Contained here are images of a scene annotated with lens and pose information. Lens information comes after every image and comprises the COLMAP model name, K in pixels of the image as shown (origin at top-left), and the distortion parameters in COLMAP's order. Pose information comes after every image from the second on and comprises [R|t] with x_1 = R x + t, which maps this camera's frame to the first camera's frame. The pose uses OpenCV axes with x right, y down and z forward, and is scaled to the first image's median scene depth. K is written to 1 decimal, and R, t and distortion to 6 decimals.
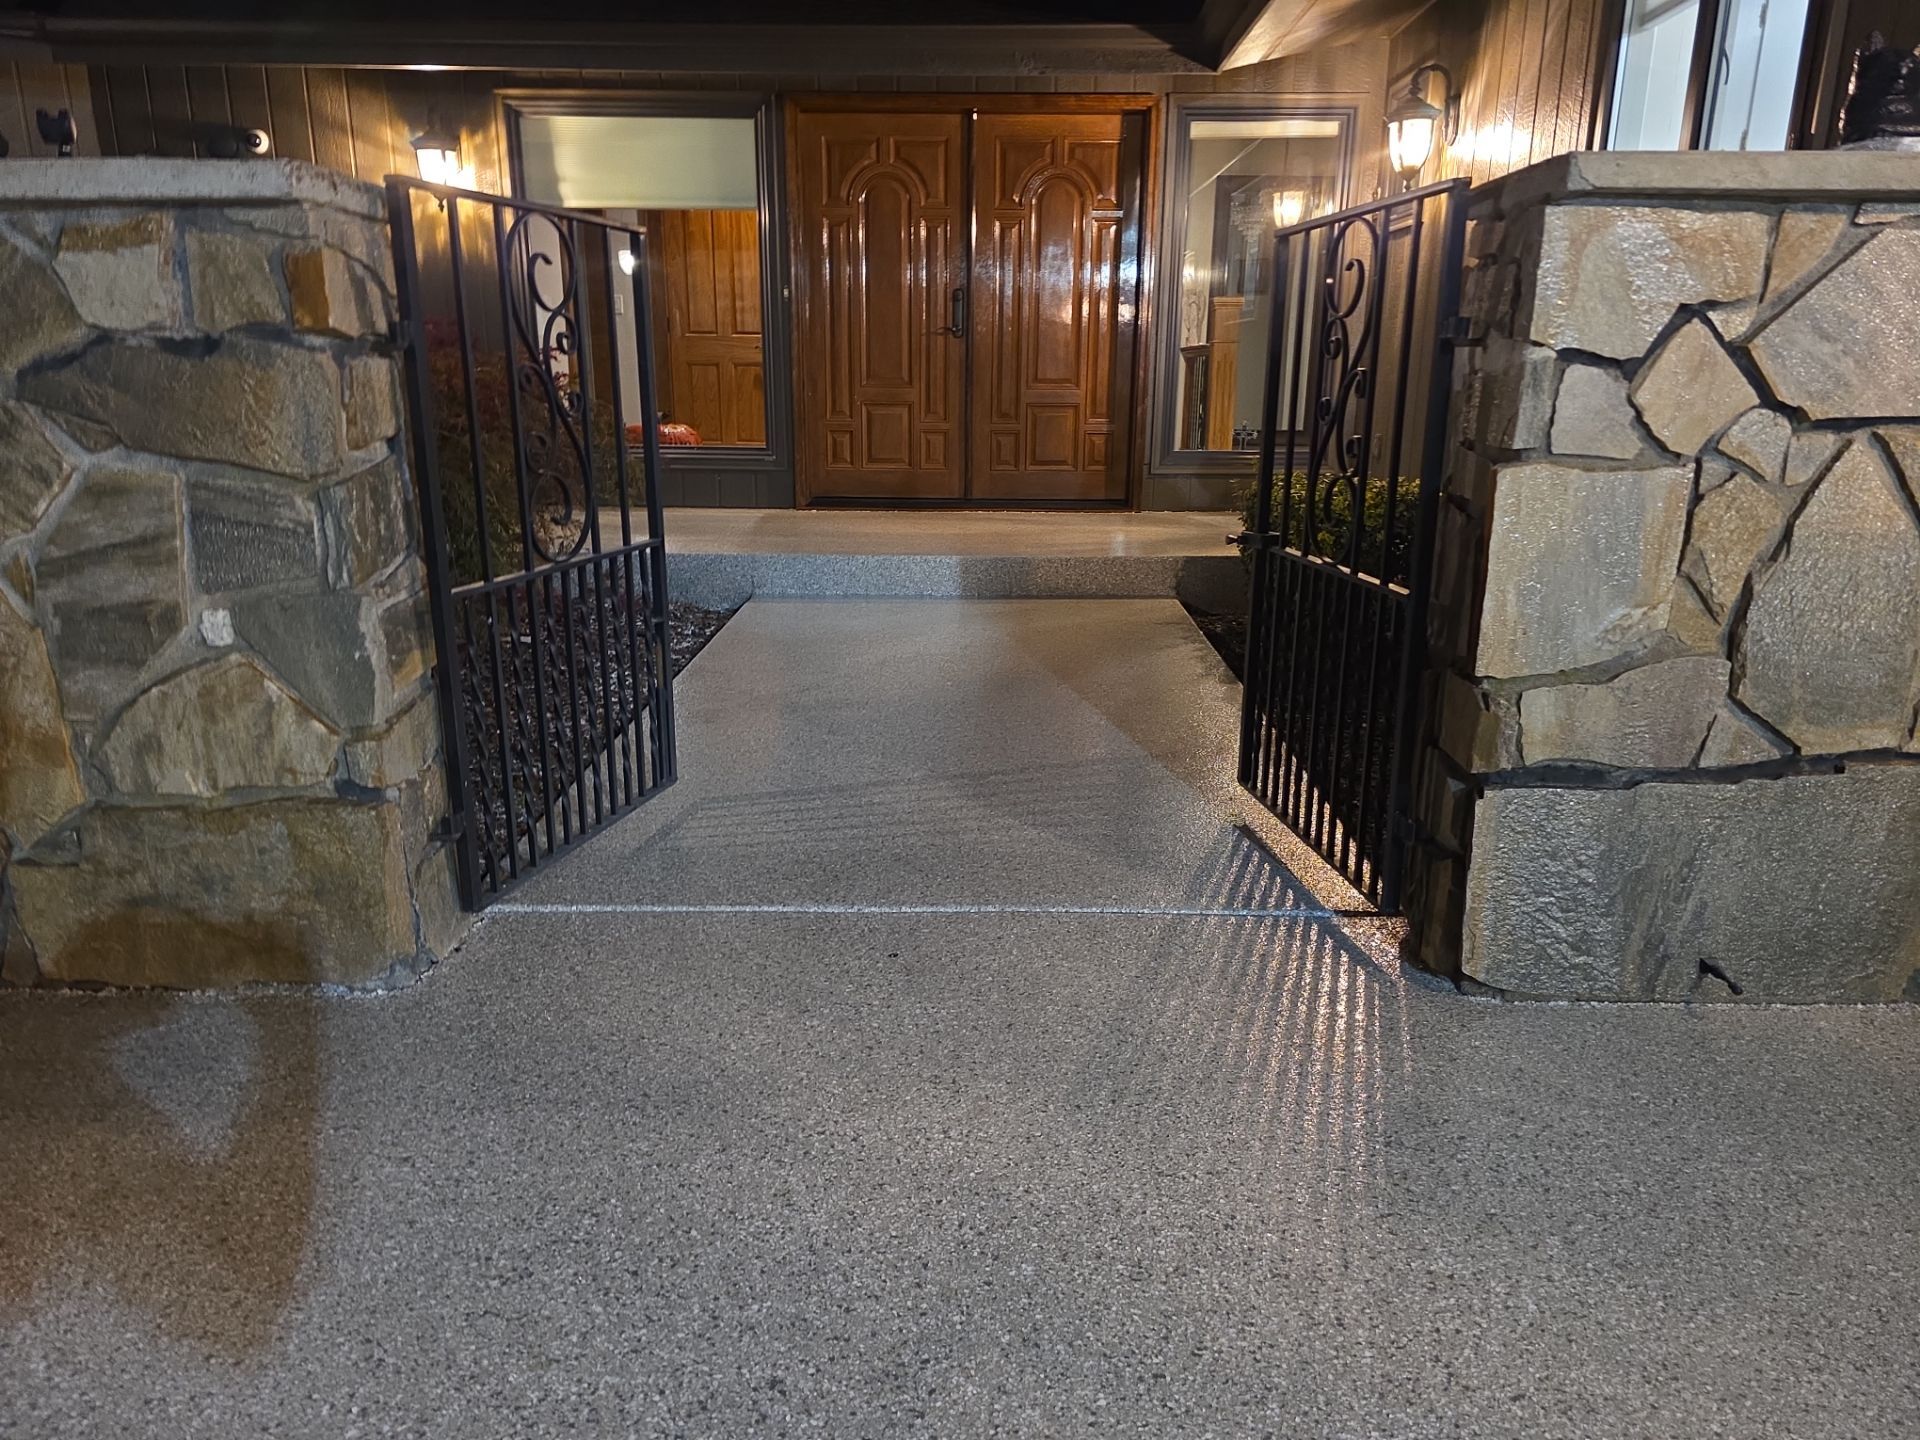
lens RADIAL K [[1291.9, 0, 967.6], [0, 1291.9, 724.2], [0, 0, 1]] dist [0.047044, -0.035600]
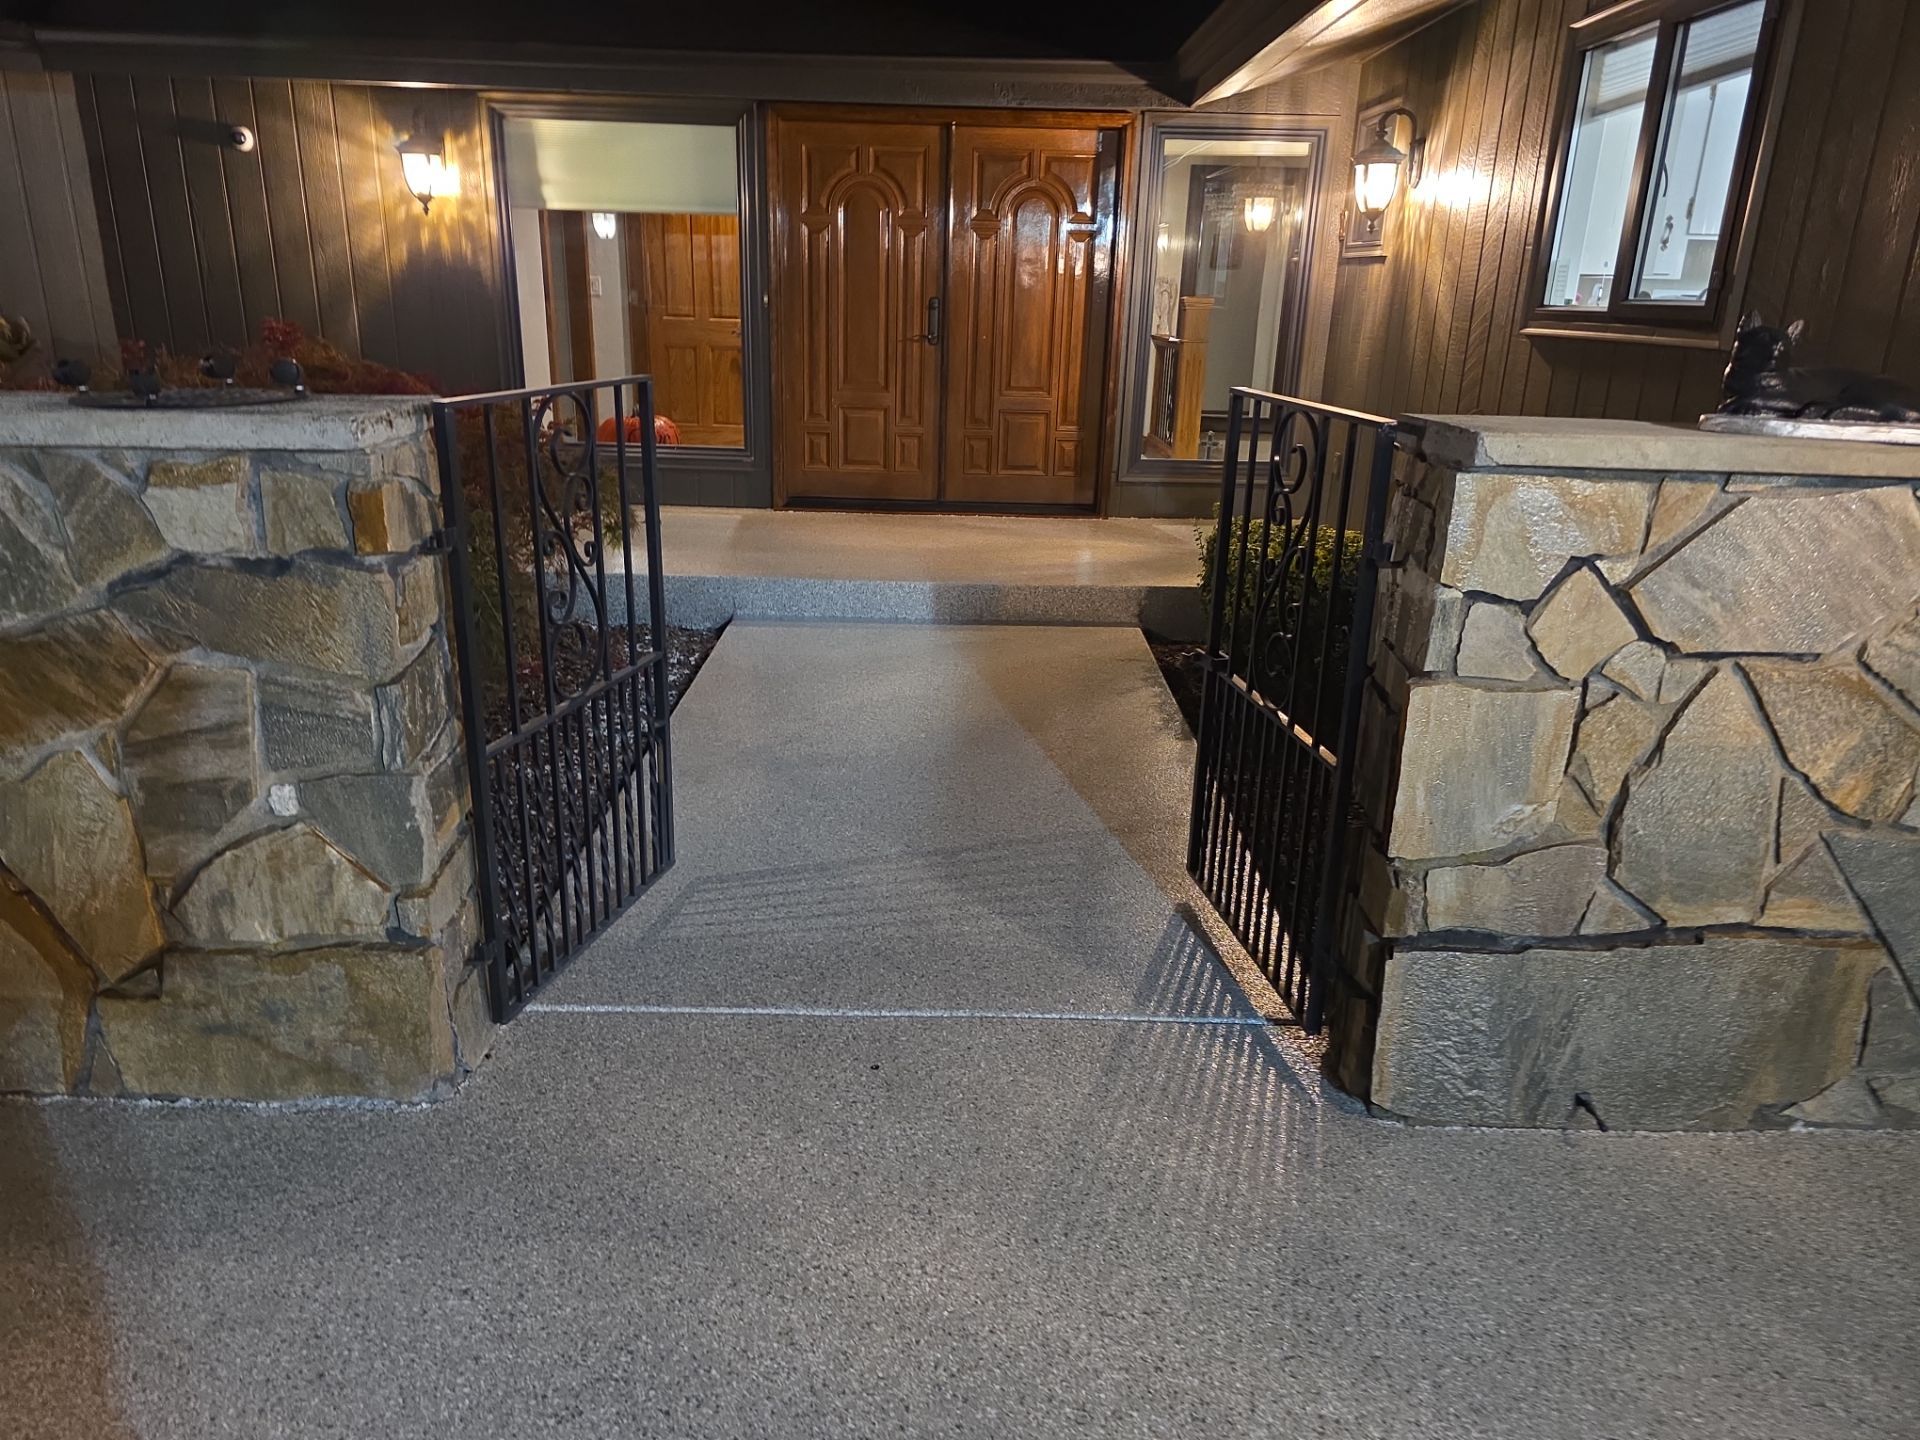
lens RADIAL K [[1294.1, 0, 951.6], [0, 1294.1, 712.5], [0, 0, 1]] dist [0.045169, -0.034681]
pose [[0.999787, 0.014553, 0.014618, -0.012981], [-0.015311, 0.998470, 0.053135, -0.211122], [-0.013822, -0.053348, 0.998480, -0.129188]]
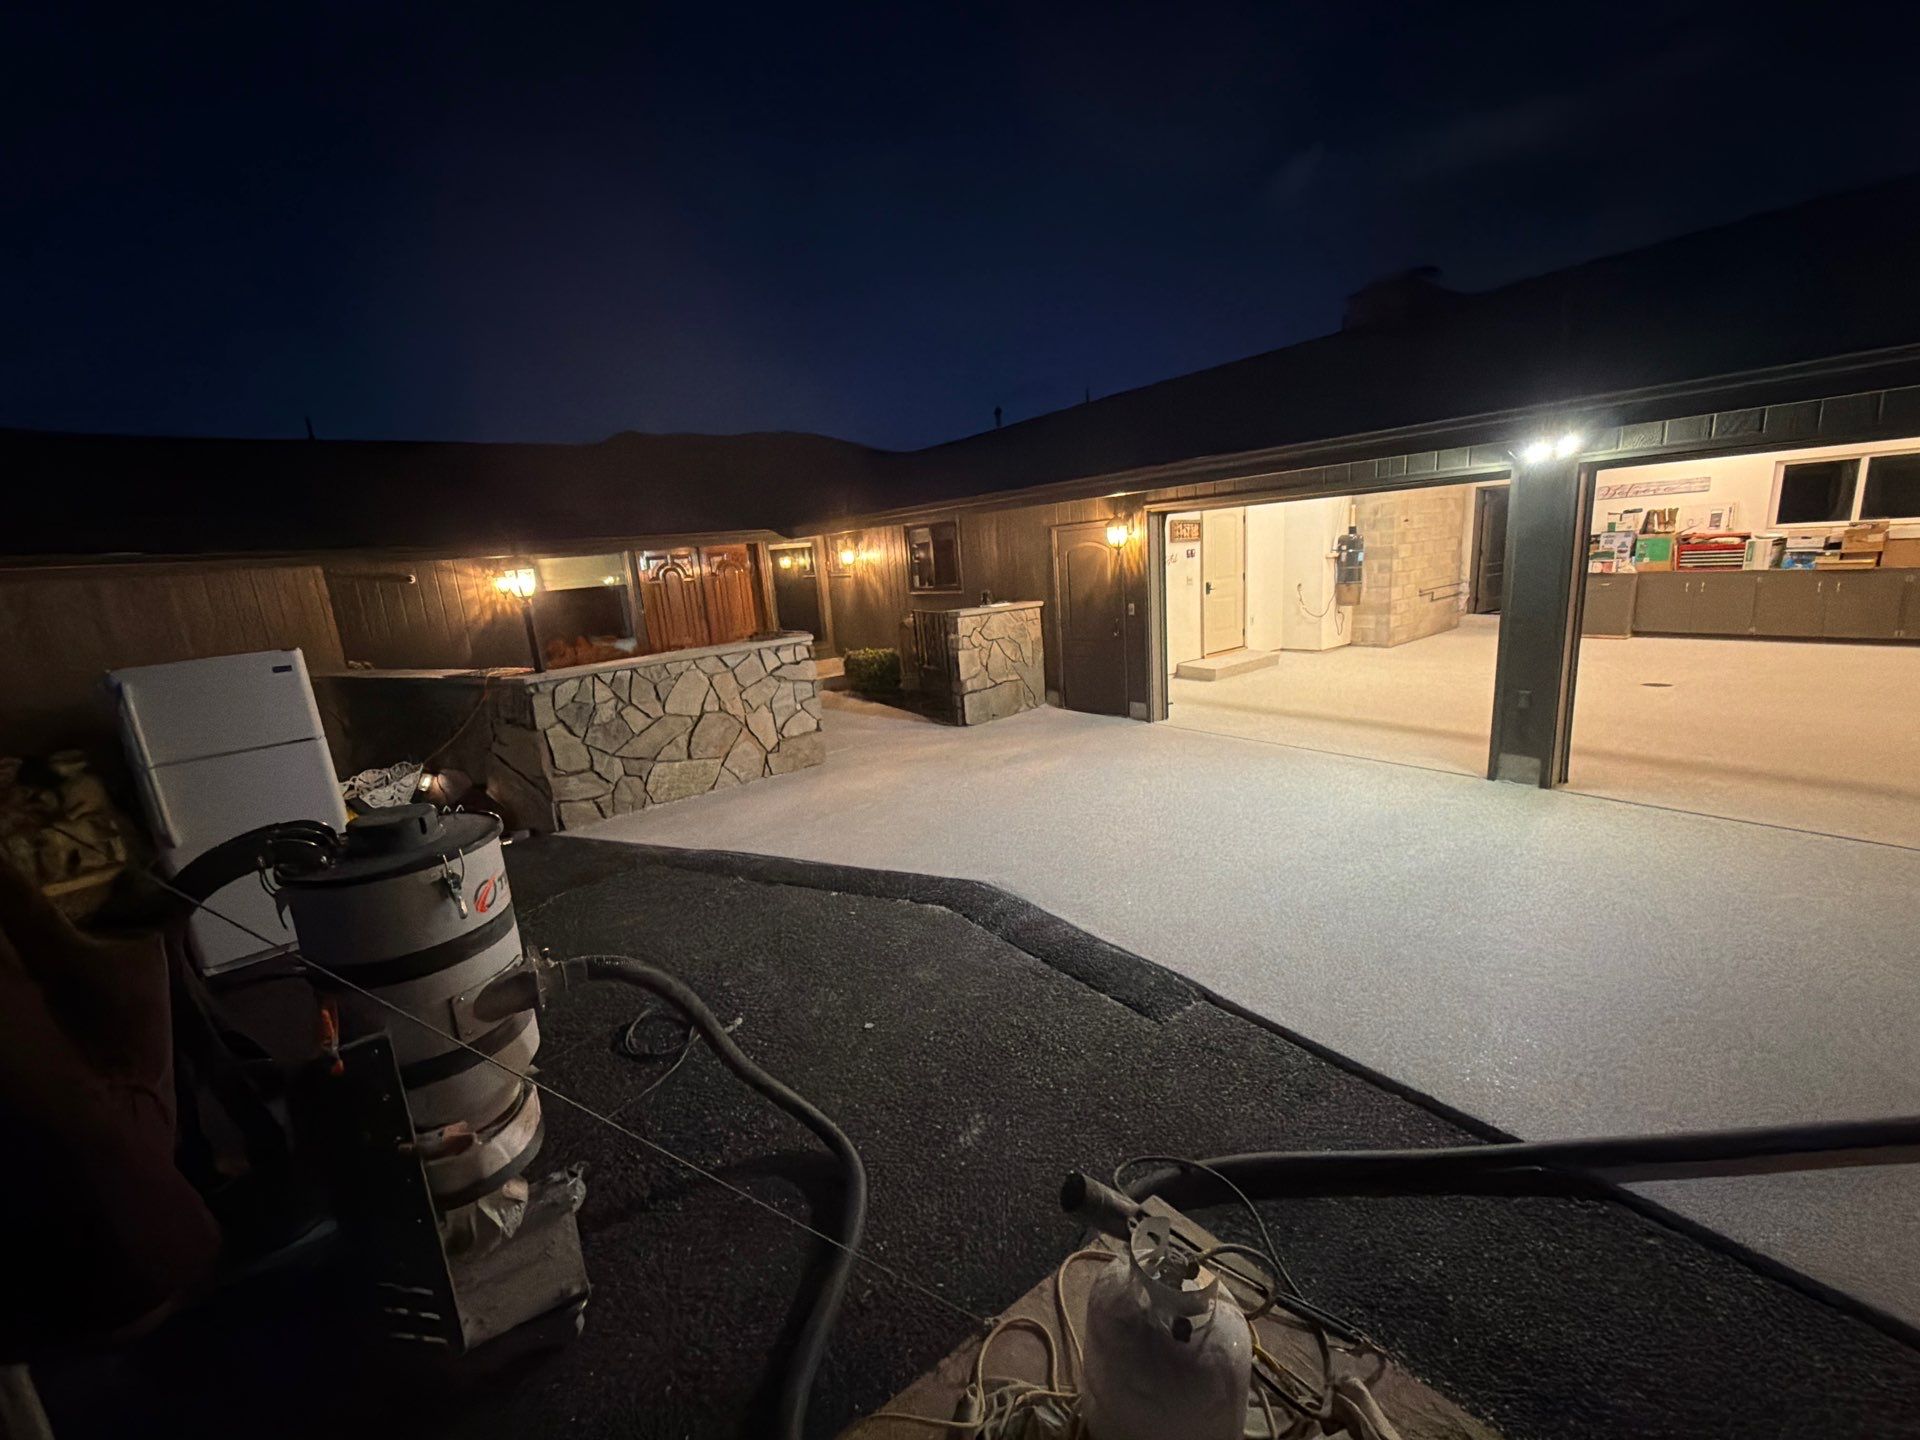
lens RADIAL K [[768.0, 0, 960.0], [0, 768.0, 720.0], [0, 0, 1]] dist [0.001568, 0.000061]
pose [[0.784834, -0.199709, 0.586644, -2.043940], [0.239162, 0.970922, 0.010567, 0.125048], [-0.571696, 0.132010, 0.809776, -2.285701]]
